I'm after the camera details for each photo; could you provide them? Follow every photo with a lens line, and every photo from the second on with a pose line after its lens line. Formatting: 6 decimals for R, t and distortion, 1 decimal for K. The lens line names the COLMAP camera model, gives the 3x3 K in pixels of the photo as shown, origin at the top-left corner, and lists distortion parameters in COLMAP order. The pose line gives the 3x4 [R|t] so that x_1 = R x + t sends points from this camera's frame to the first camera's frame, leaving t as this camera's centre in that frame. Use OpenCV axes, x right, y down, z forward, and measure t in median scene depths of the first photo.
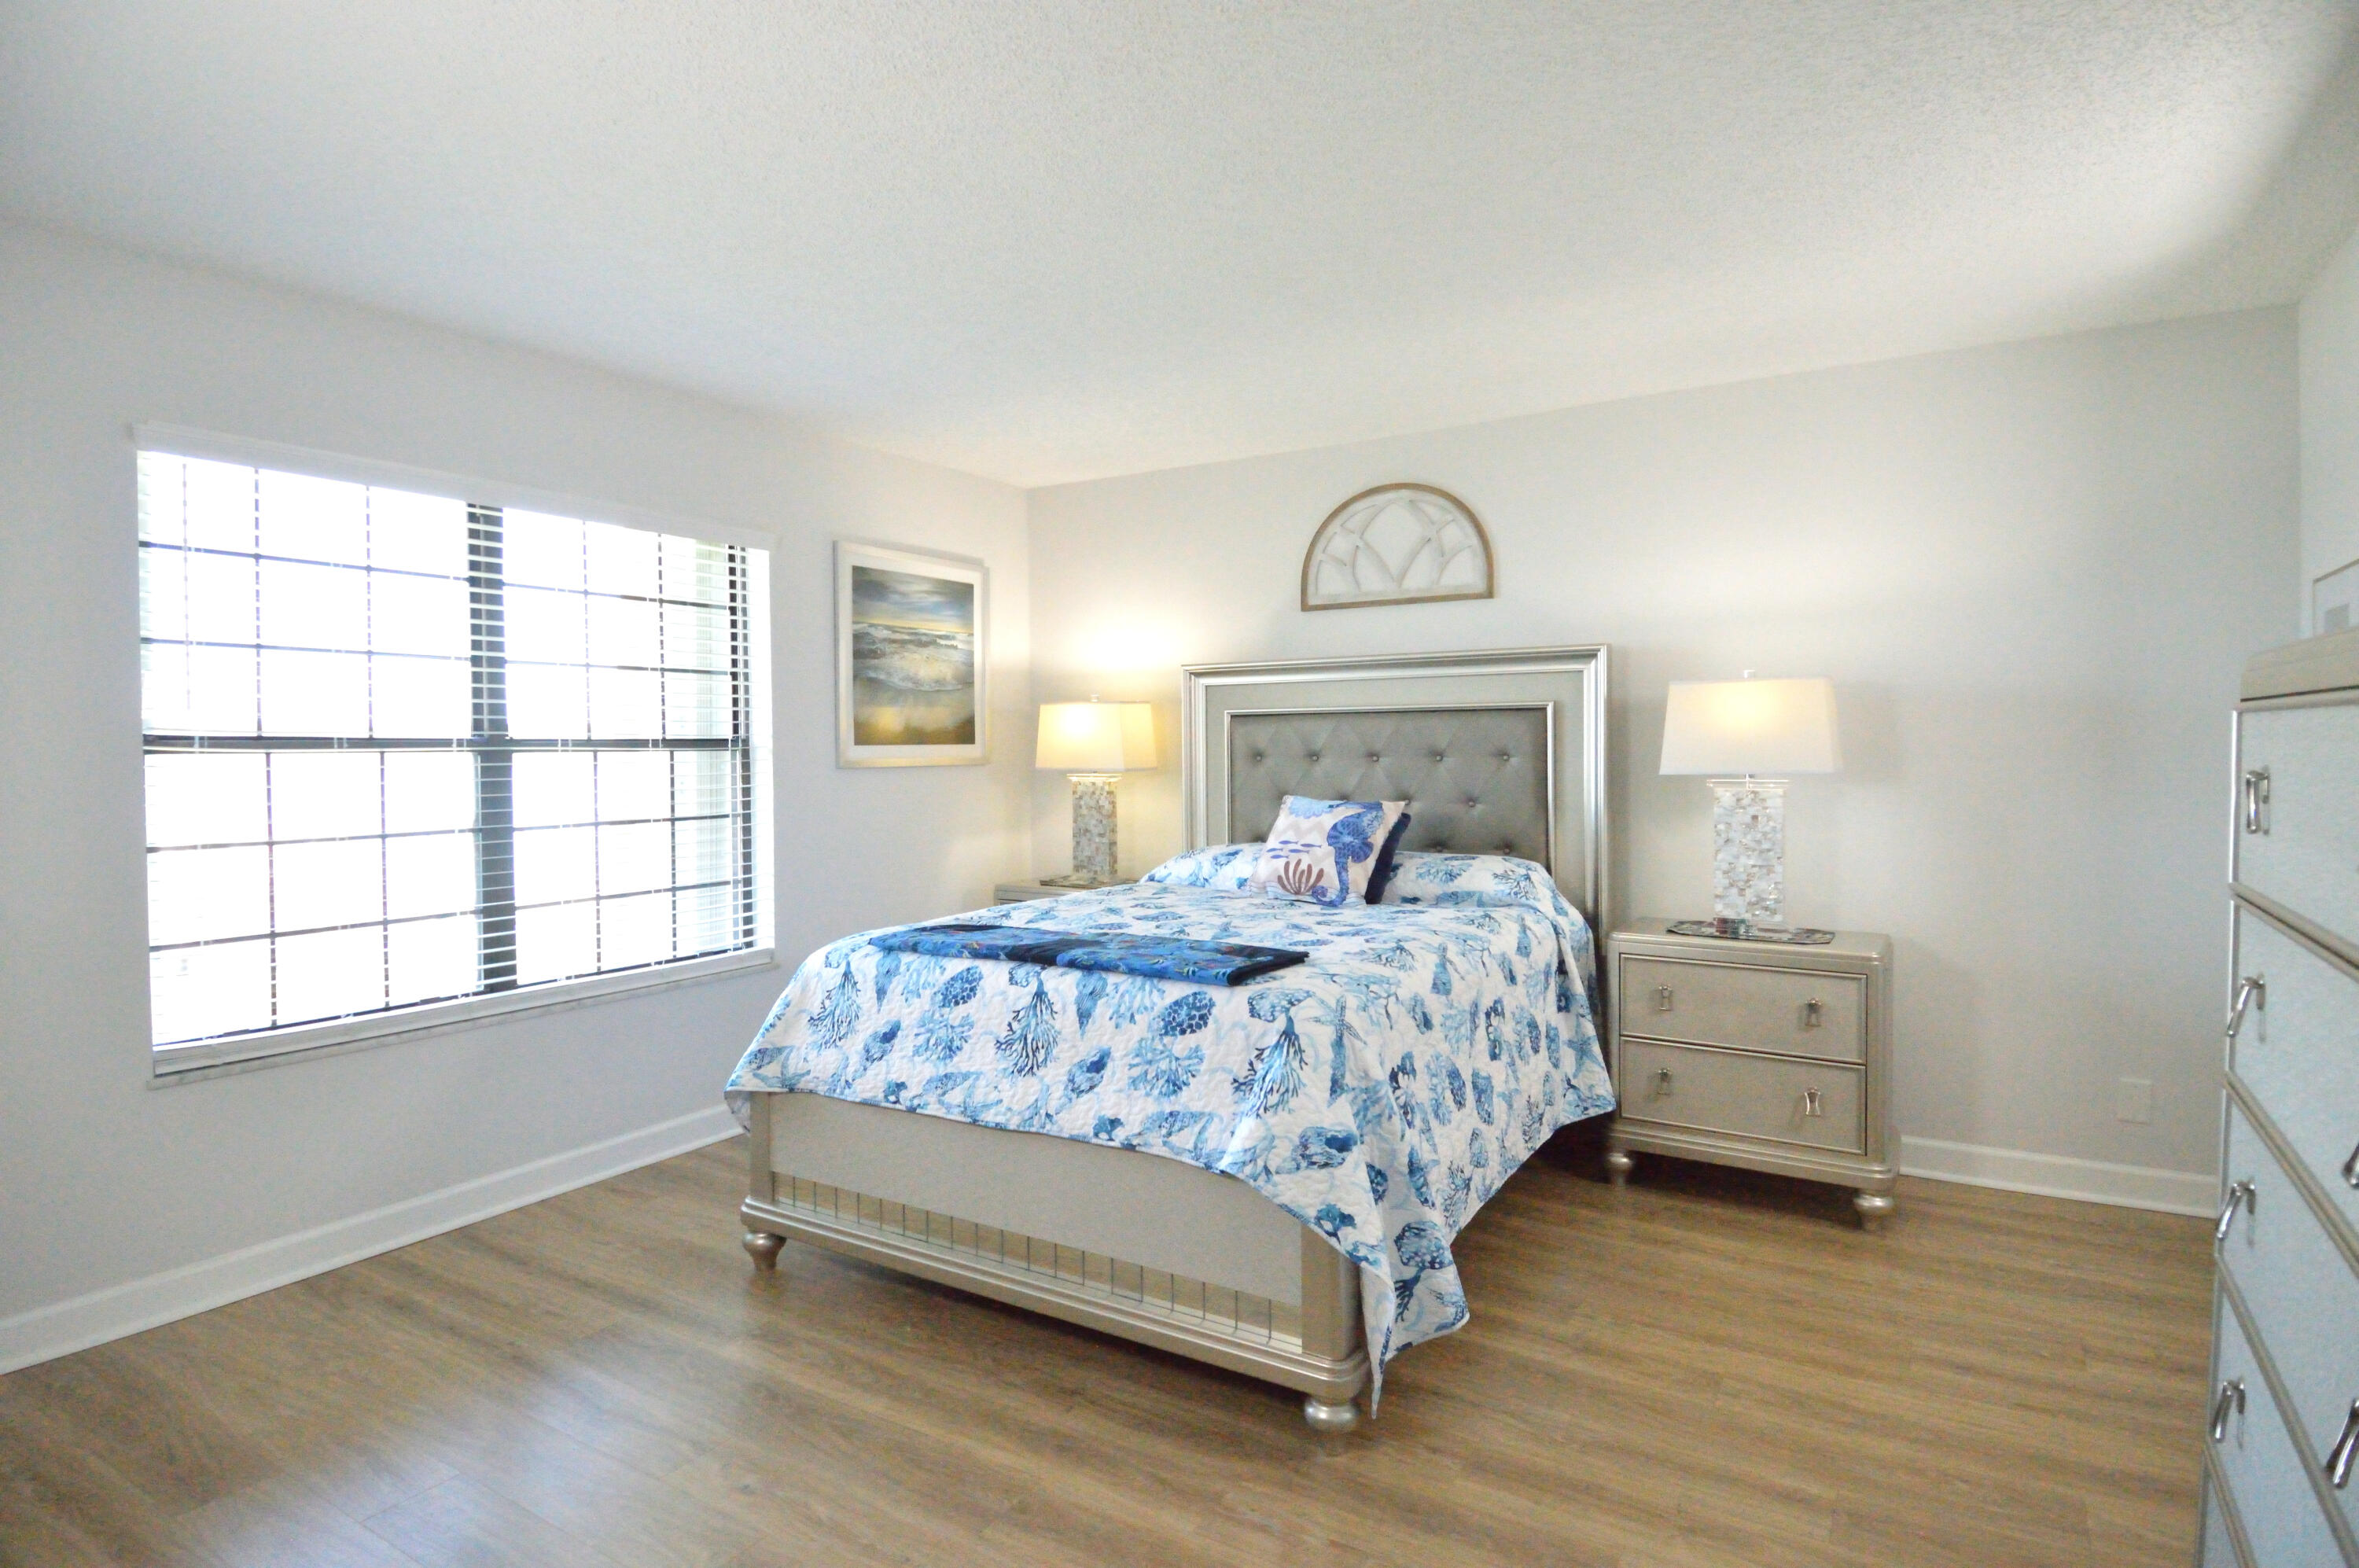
lens RADIAL K [[1237.3, 0, 1194.2], [0, 1237.3, 775.3], [0, 0, 1]] dist [0.045719, -0.050615]
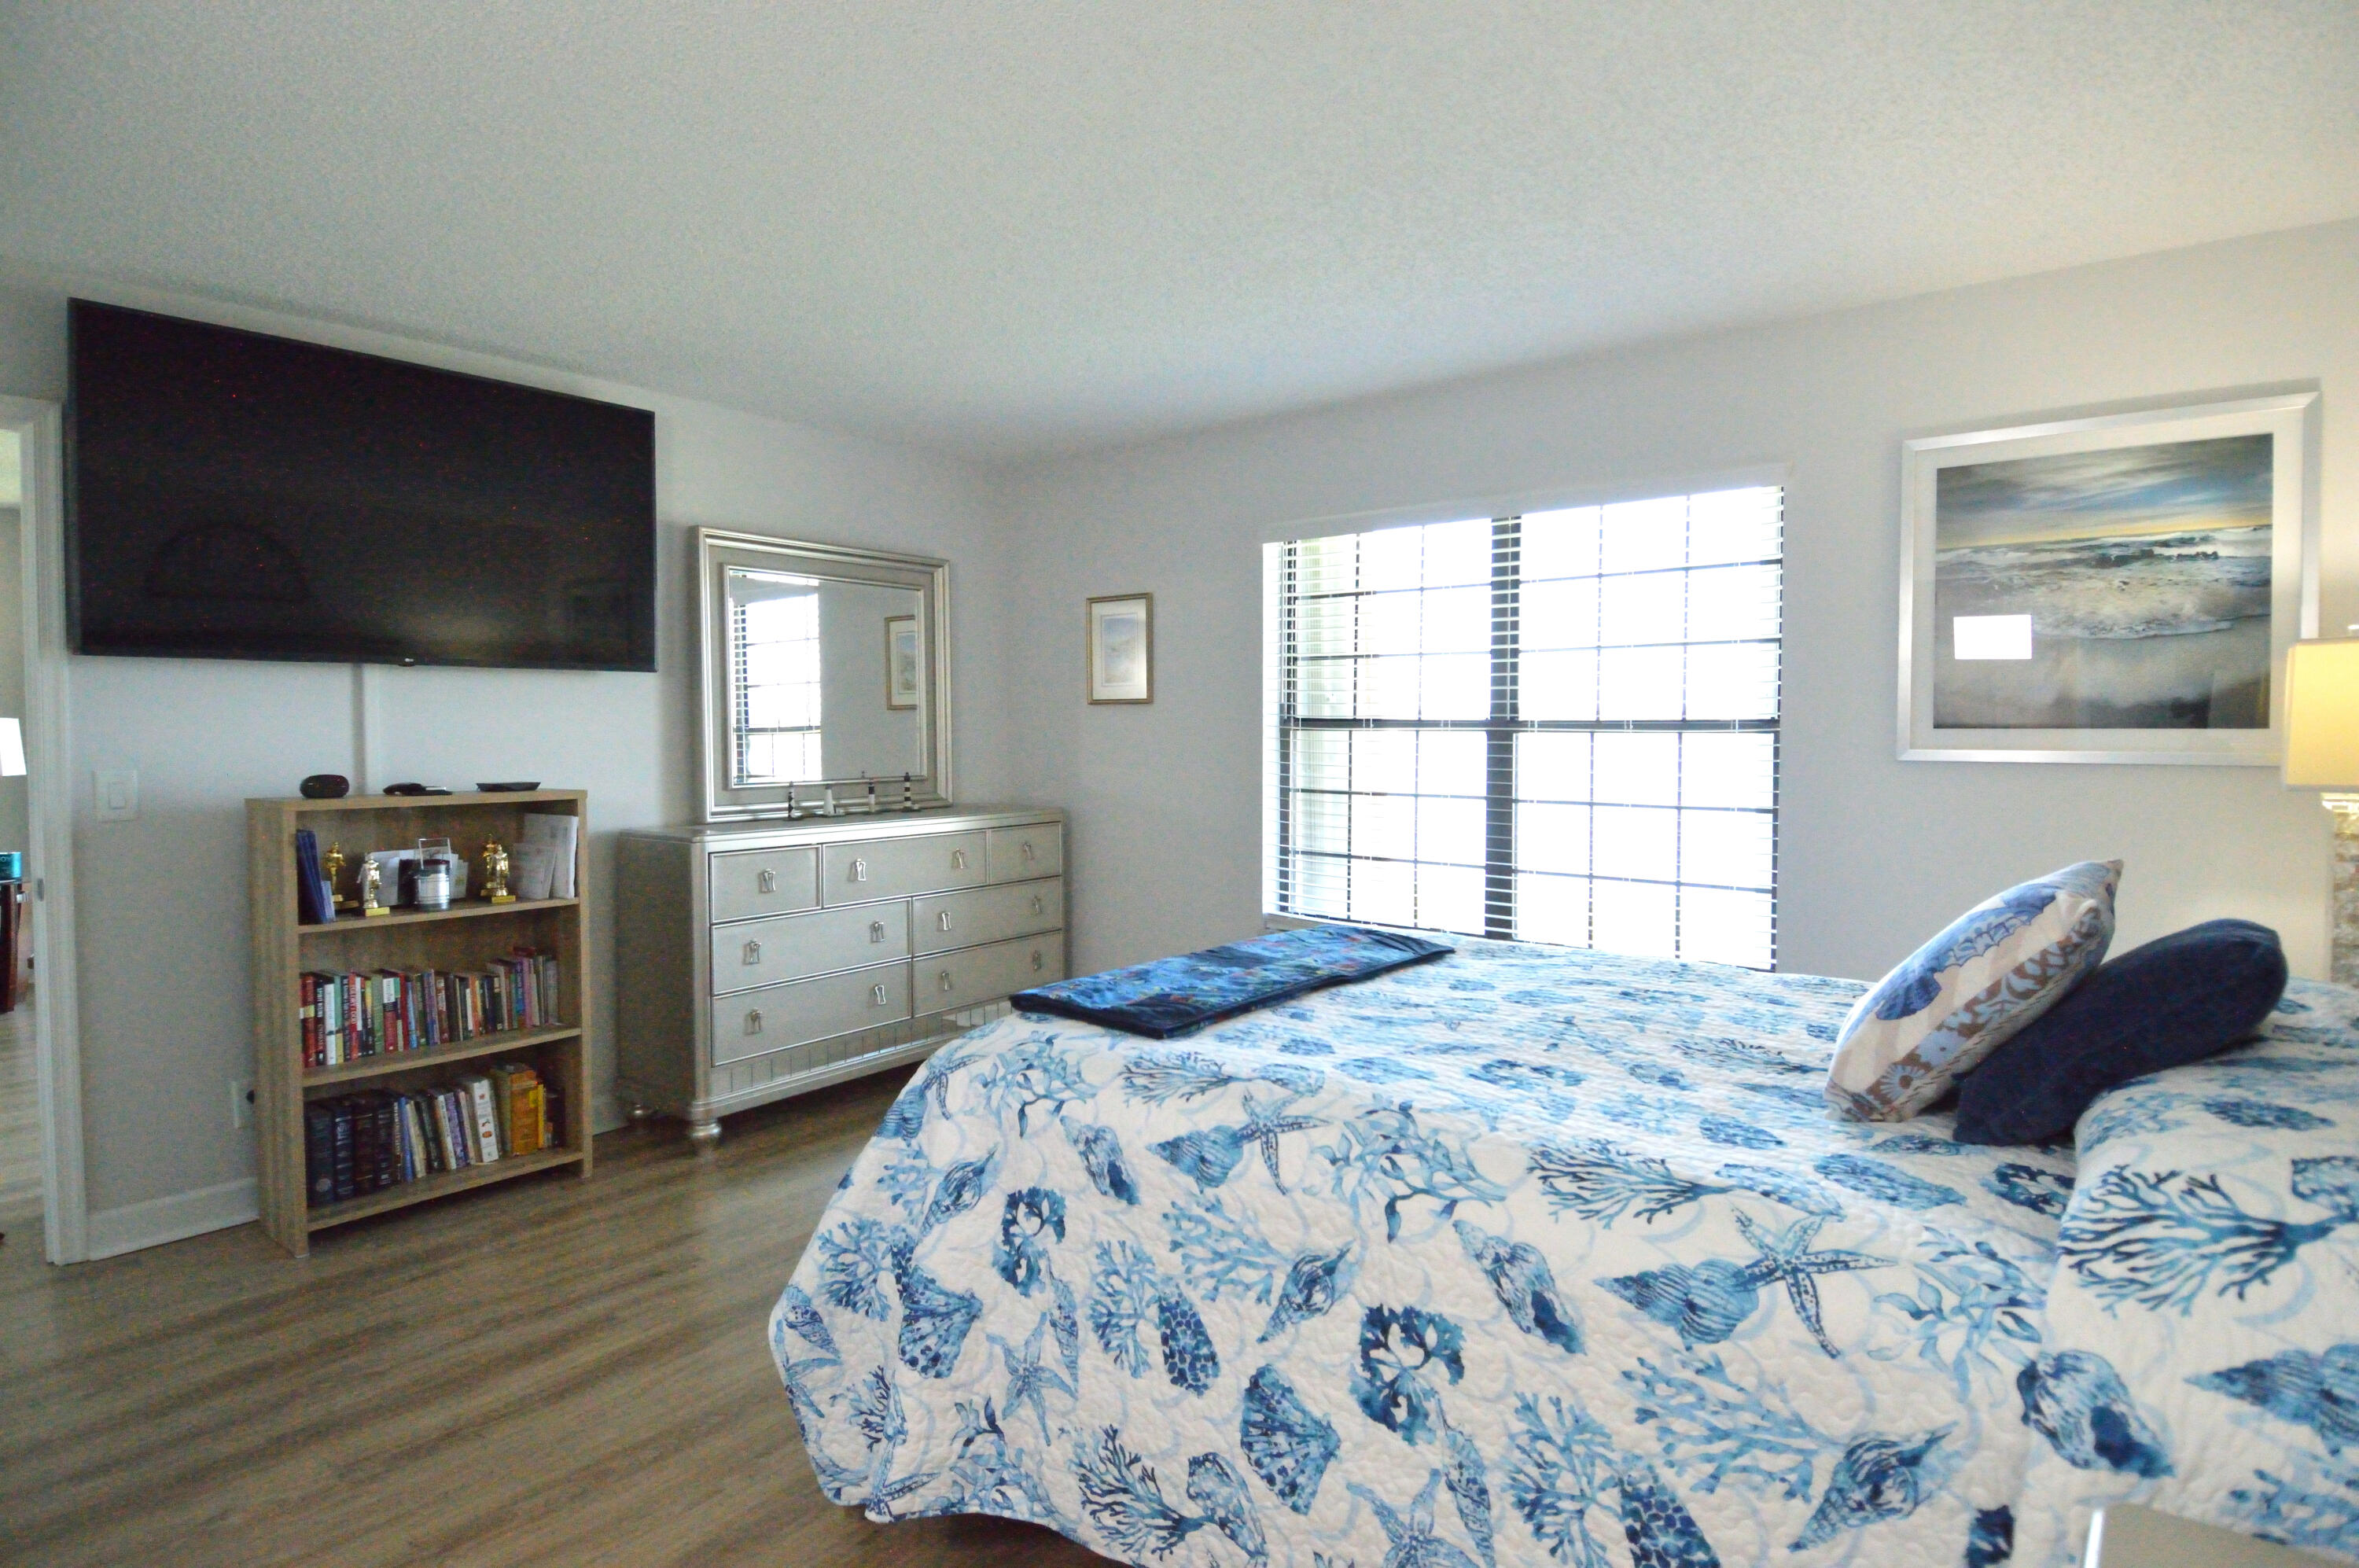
lens RADIAL K [[1237.3, 0, 1192.5], [0, 1237.3, 782.3], [0, 0, 1]] dist [0.045719, -0.050615]
pose [[-0.125463, 0.048870, -0.990894, 0.601959], [-0.028055, 0.998212, 0.052783, -0.024303], [0.991702, 0.034422, -0.123867, 0.851877]]
